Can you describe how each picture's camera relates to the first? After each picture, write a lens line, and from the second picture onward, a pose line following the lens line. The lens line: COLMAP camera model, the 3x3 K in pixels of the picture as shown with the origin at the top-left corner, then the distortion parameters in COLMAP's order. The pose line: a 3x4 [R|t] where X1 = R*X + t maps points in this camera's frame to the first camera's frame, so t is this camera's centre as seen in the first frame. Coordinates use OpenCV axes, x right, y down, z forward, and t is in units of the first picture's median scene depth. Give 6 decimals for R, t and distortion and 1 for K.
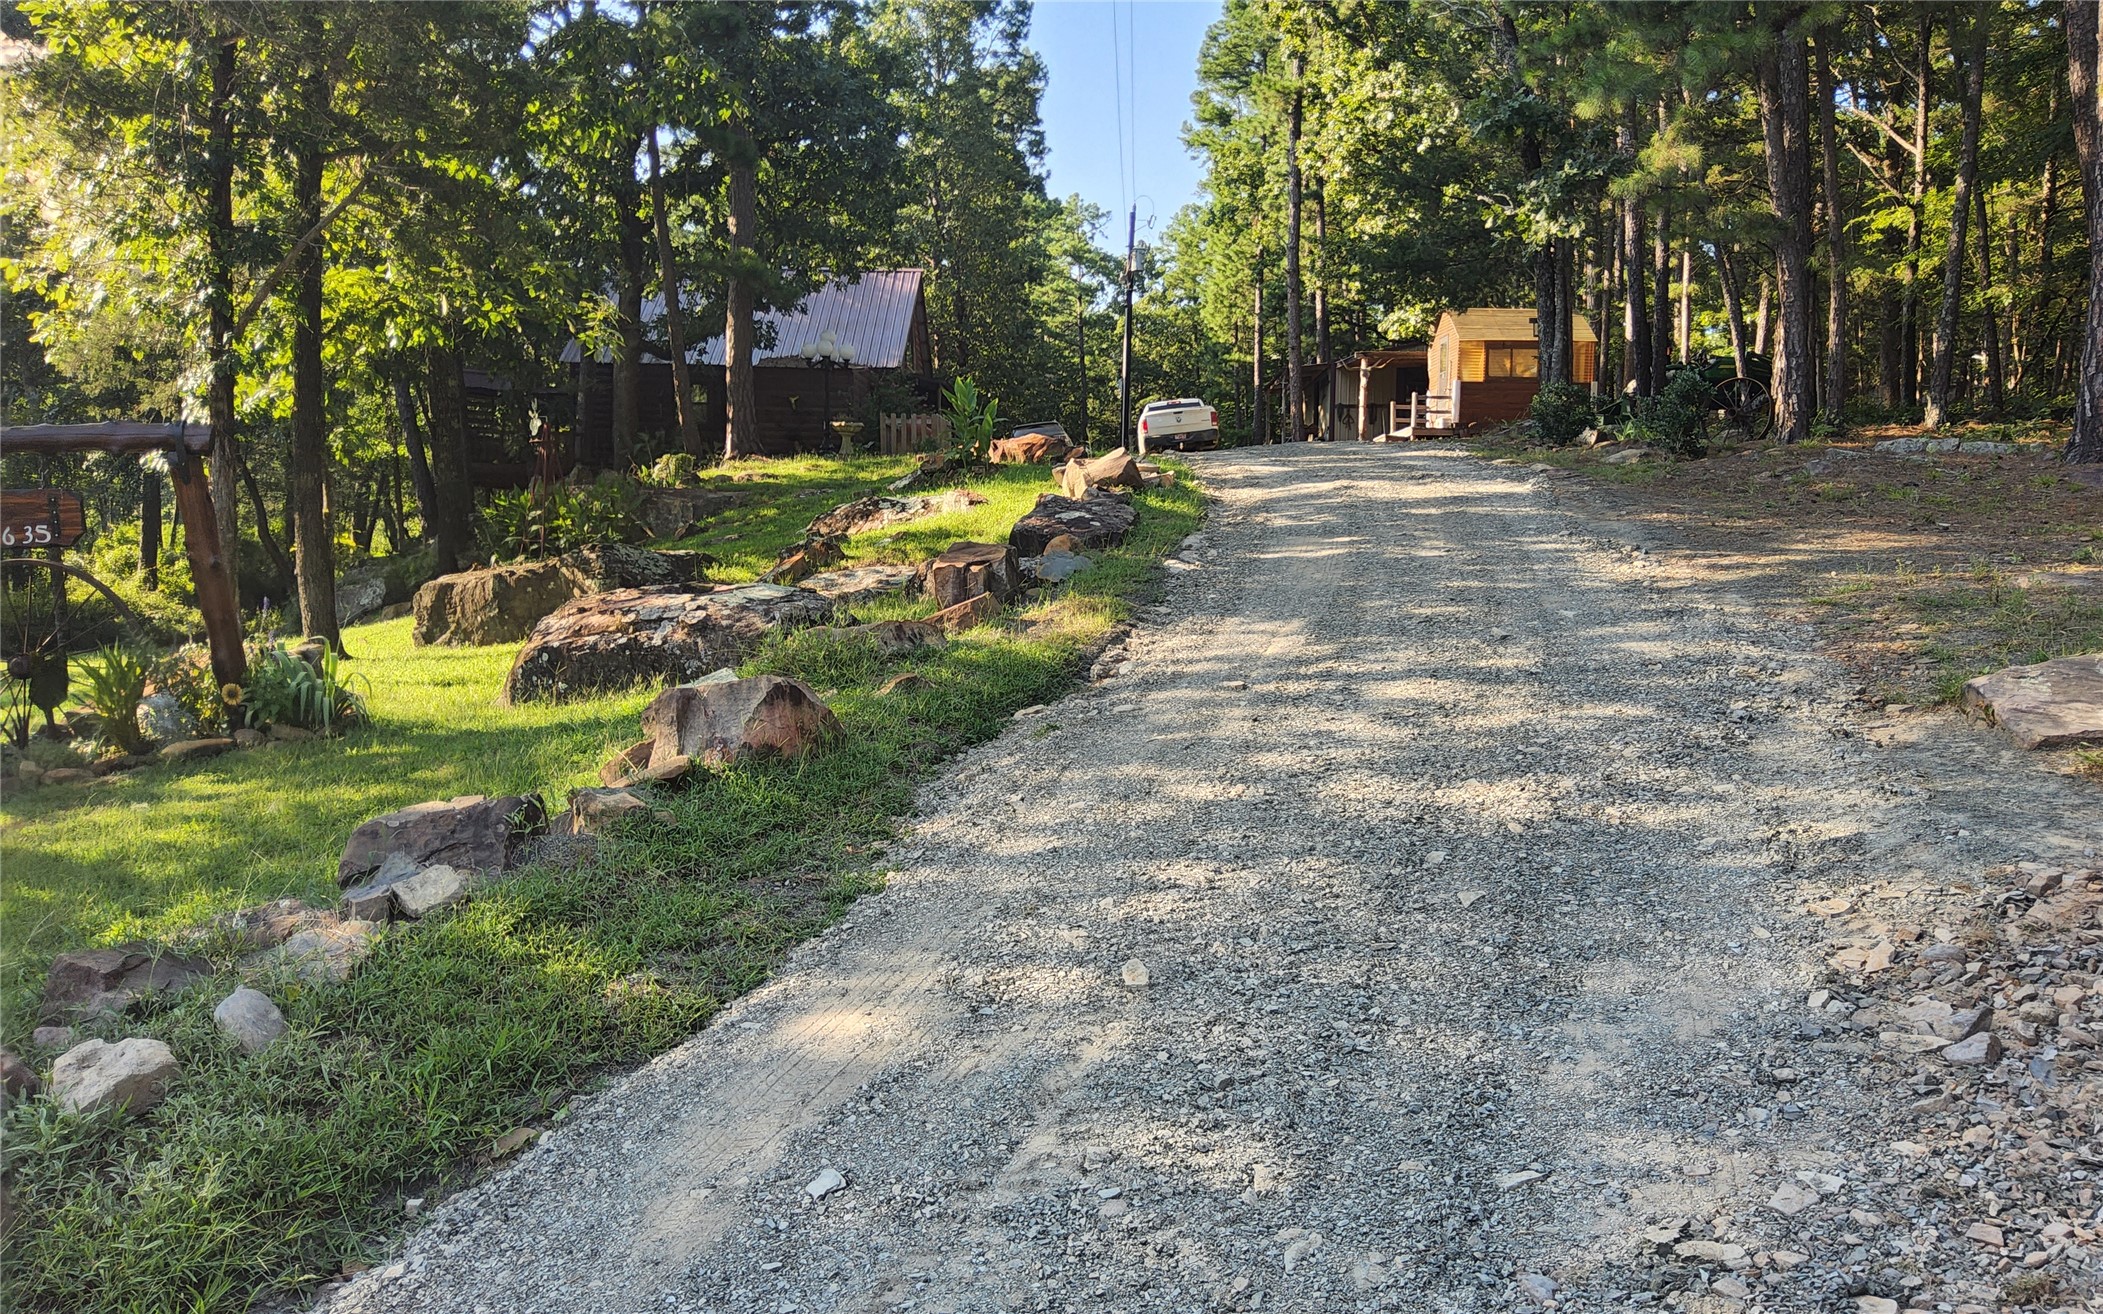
lens RADIAL K [[1652.9, 0, 1115.5], [0, 1652.9, 668.9], [0, 0, 1]] dist [0.052734, -0.113582]
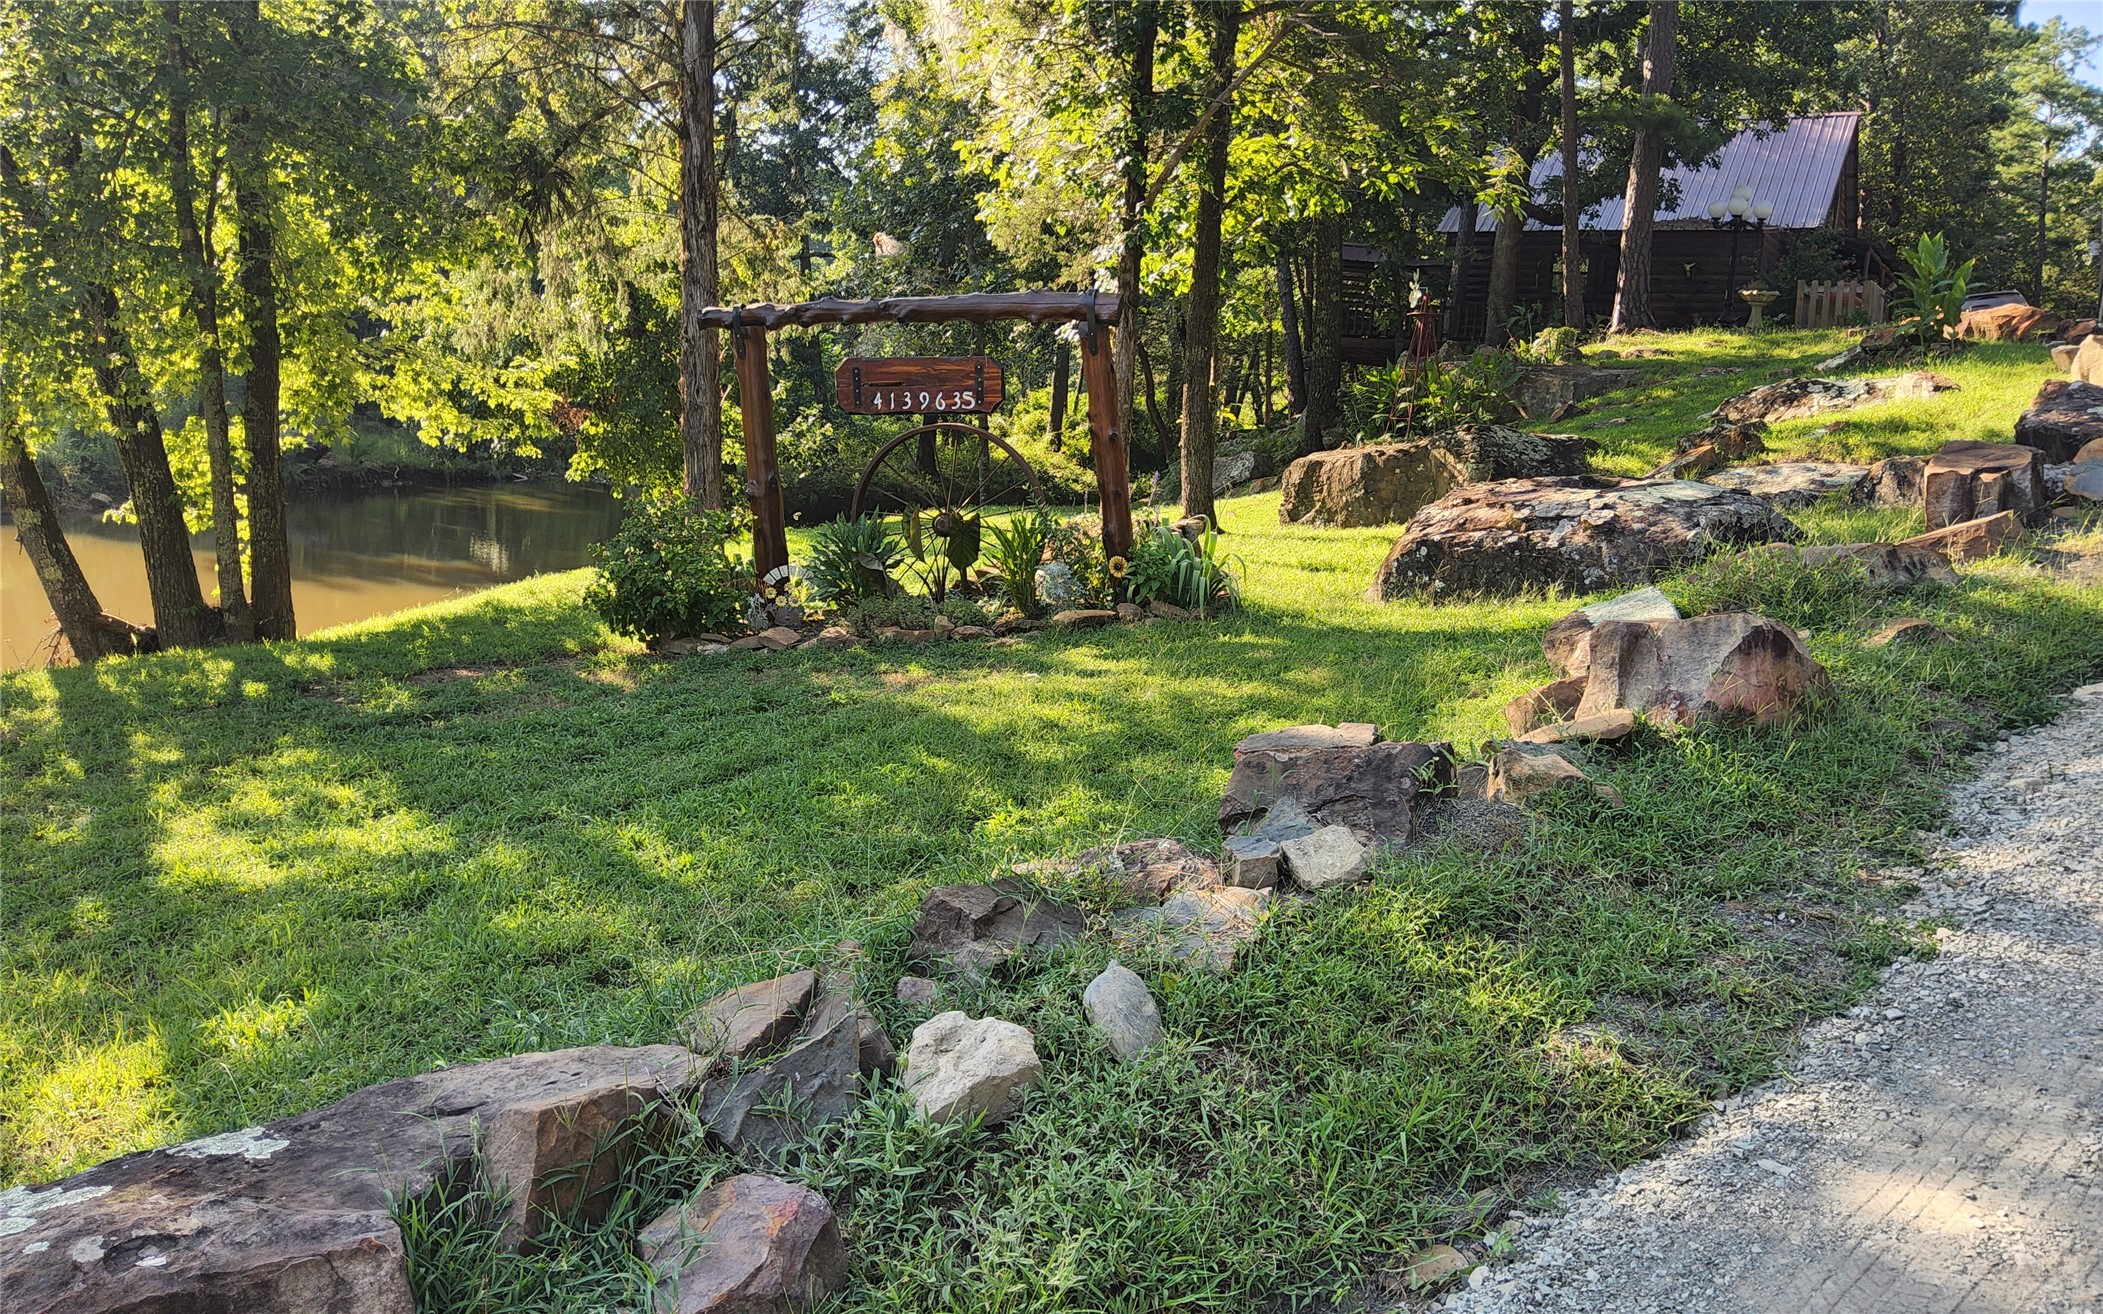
lens RADIAL K [[1527.7, 0, 1051.5], [0, 1527.7, 657.0], [0, 0, 1]] dist [0.117858, -0.188983]
pose [[0.862809, 0.112214, -0.492919, -0.094505], [-0.073657, 0.992552, 0.097027, -0.015917], [0.500136, -0.047409, 0.864648, 0.160691]]
